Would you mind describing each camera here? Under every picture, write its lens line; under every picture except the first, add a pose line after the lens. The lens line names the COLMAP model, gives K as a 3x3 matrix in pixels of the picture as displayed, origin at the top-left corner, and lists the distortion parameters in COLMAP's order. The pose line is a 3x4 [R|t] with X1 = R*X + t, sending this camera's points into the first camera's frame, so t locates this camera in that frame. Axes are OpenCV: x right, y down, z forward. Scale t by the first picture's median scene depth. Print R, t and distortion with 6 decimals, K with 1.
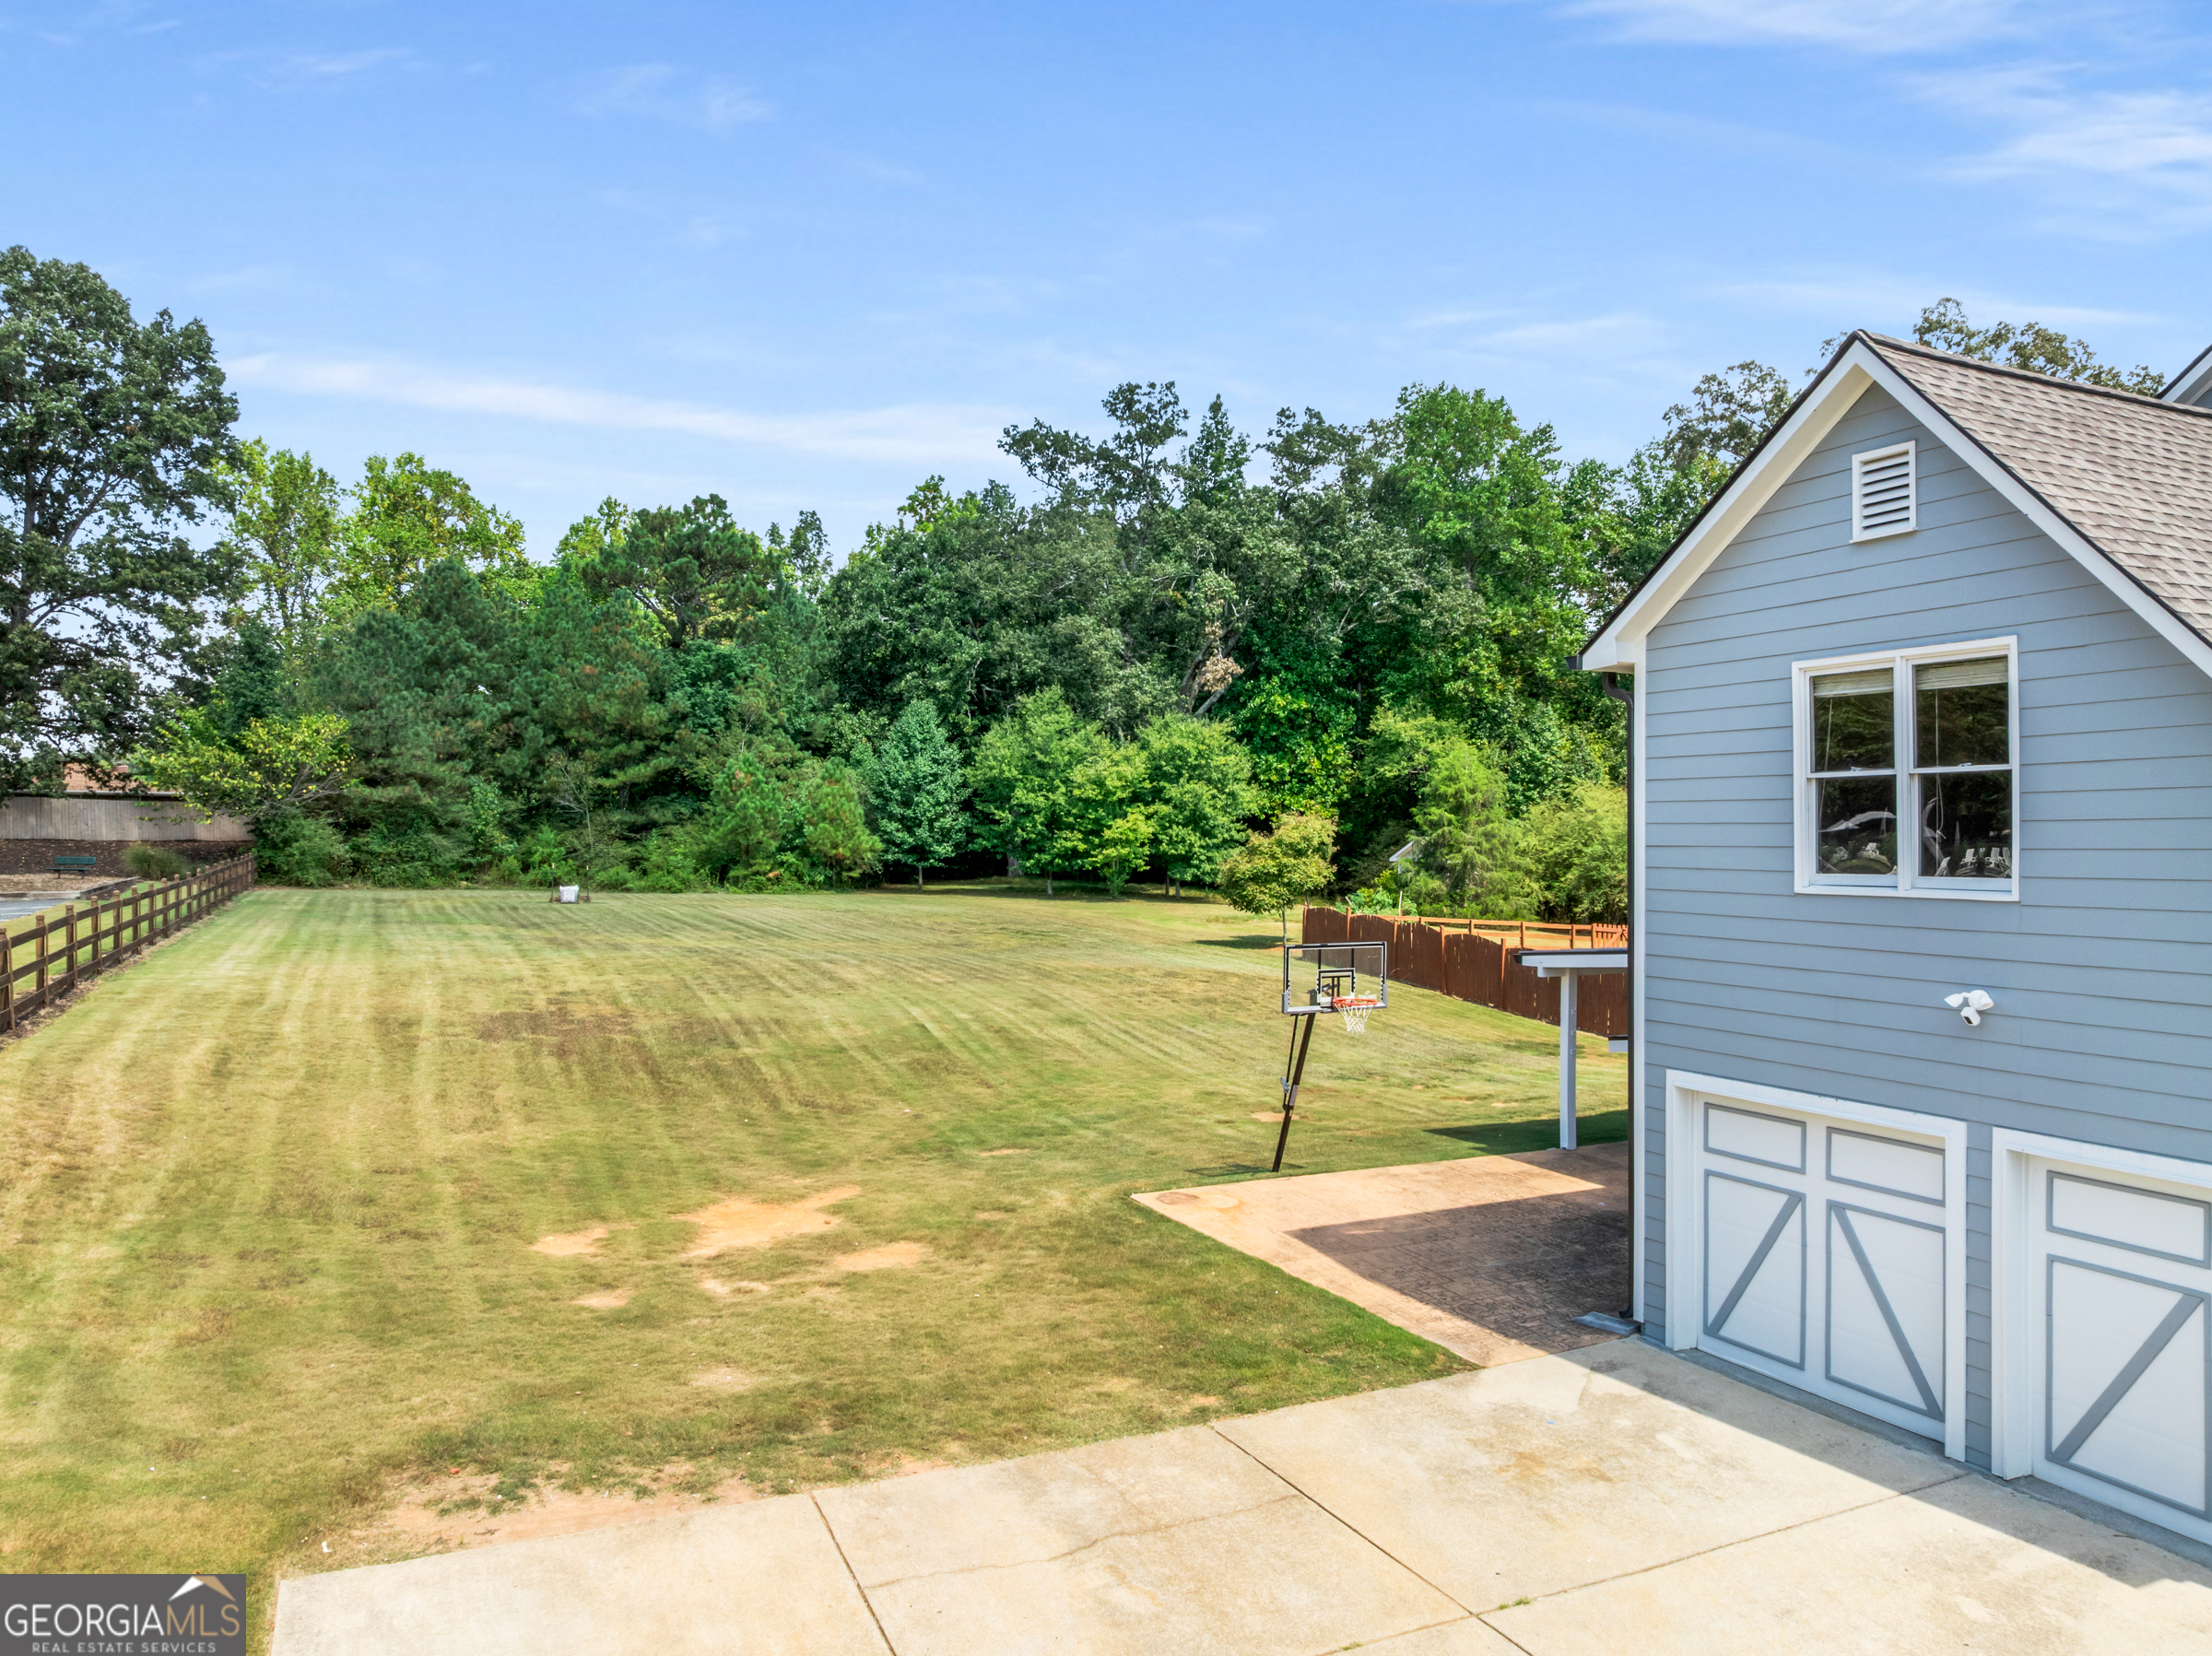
lens RADIAL K [[1555.2, 0, 1115.8], [0, 1555.2, 829.6], [0, 0, 1]] dist [-0.037293, 0.001554]
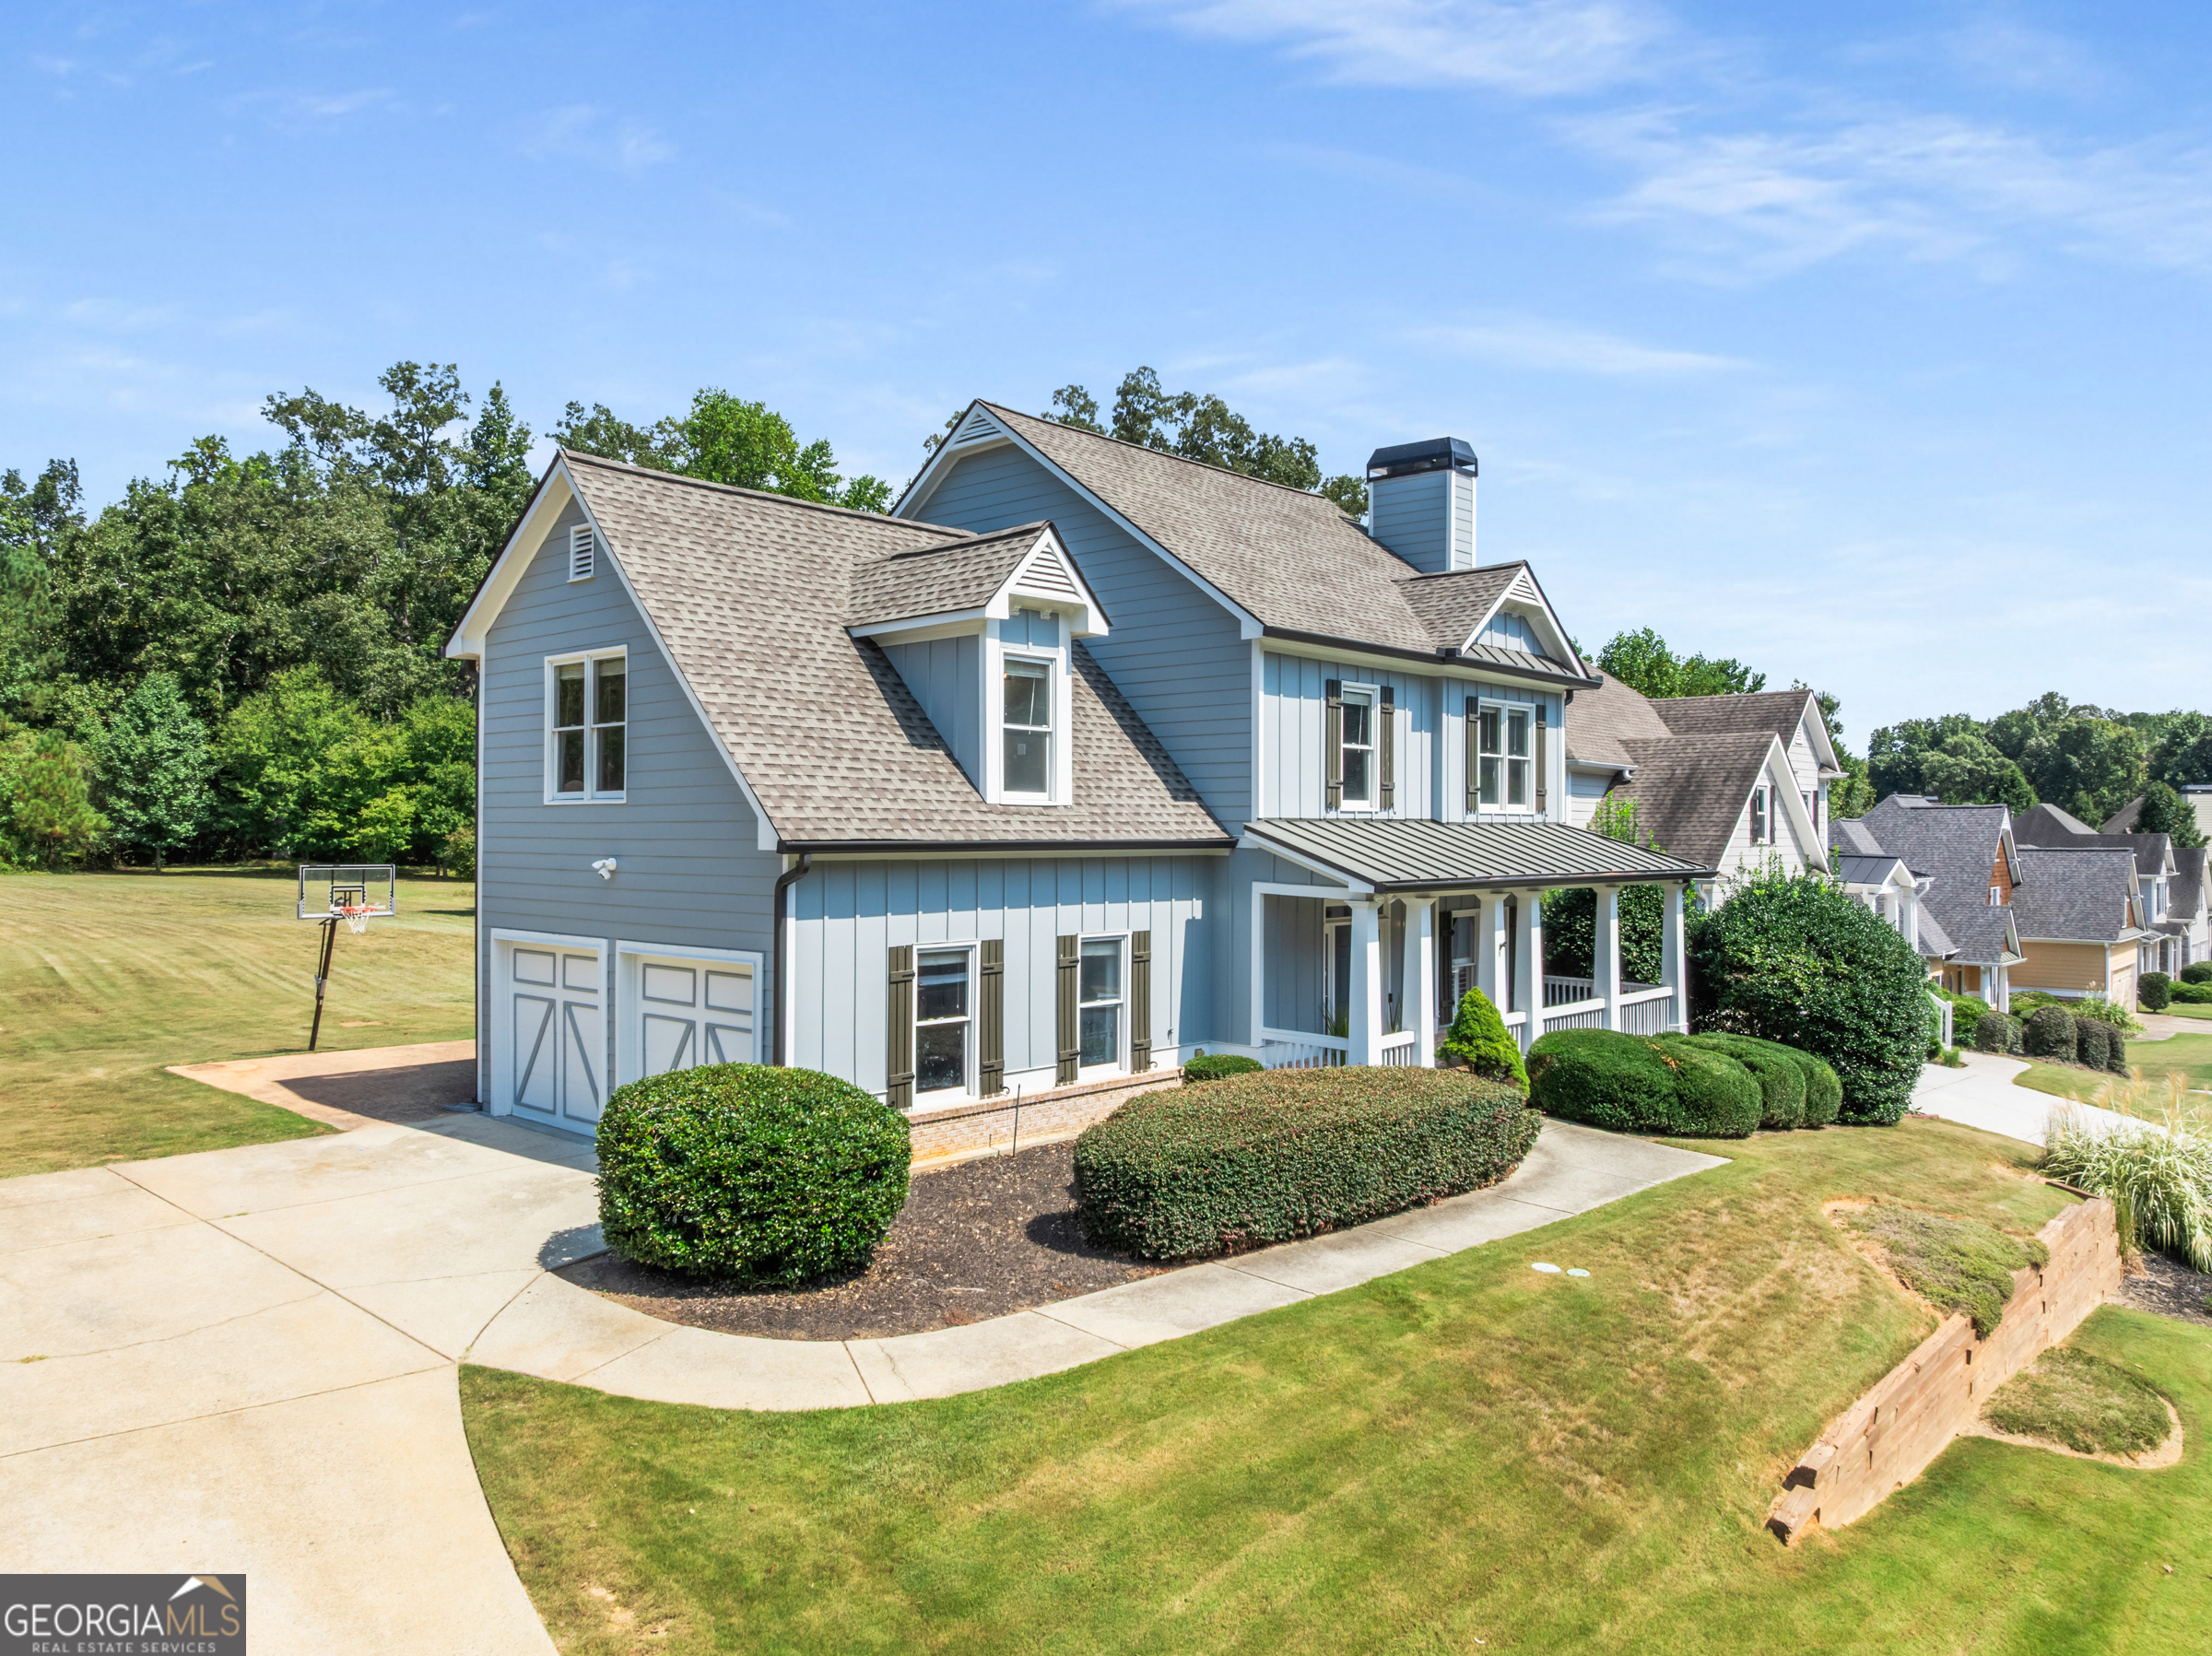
lens RADIAL K [[1554.0, 0, 1106.0], [0, 1554.0, 828.0], [0, 0, 1]] dist [-0.042781, 0.000139]
pose [[0.922984, 0.003675, 0.384820, 0.051450], [-0.004620, 0.999988, 0.001530, 0.008362], [-0.384810, -0.003190, 0.922990, -0.092723]]
